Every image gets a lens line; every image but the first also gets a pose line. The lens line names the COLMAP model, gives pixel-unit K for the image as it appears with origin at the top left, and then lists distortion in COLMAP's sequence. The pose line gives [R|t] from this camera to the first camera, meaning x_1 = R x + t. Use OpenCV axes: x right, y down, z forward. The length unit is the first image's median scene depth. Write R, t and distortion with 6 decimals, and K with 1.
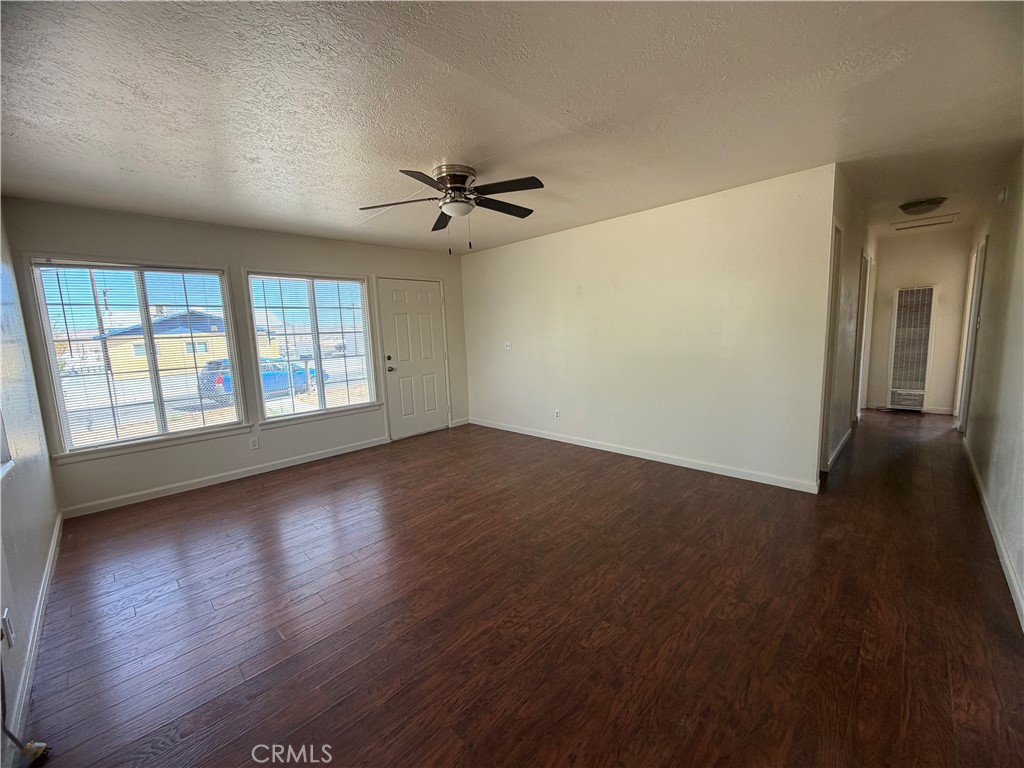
lens RADIAL K [[409.7, 0, 508.7], [0, 409.7, 383.9], [0, 0, 1]] dist [-0.002157, -0.000053]
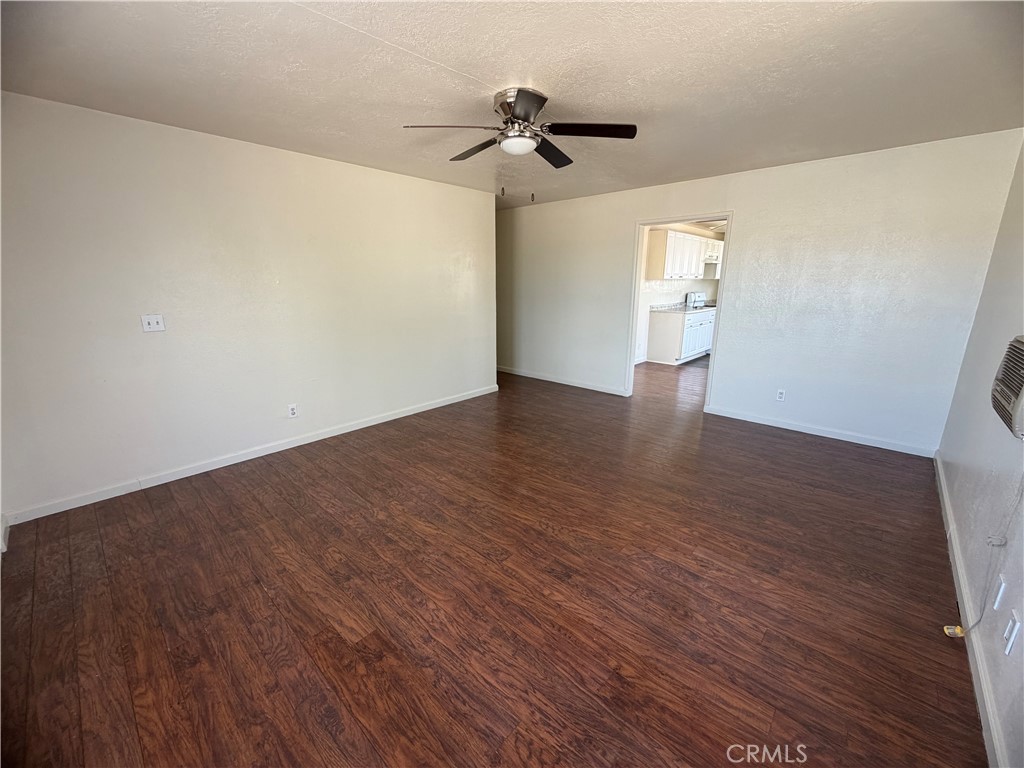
lens RADIAL K [[409.7, 0, 517.0], [0, 409.7, 386.2], [0, 0, 1]] dist [-0.002157, -0.000053]
pose [[-0.049716, -0.213994, 0.975569, -0.696573], [0.132936, 0.966668, 0.218816, -0.085814], [-0.989877, 0.140567, -0.019611, 0.718808]]
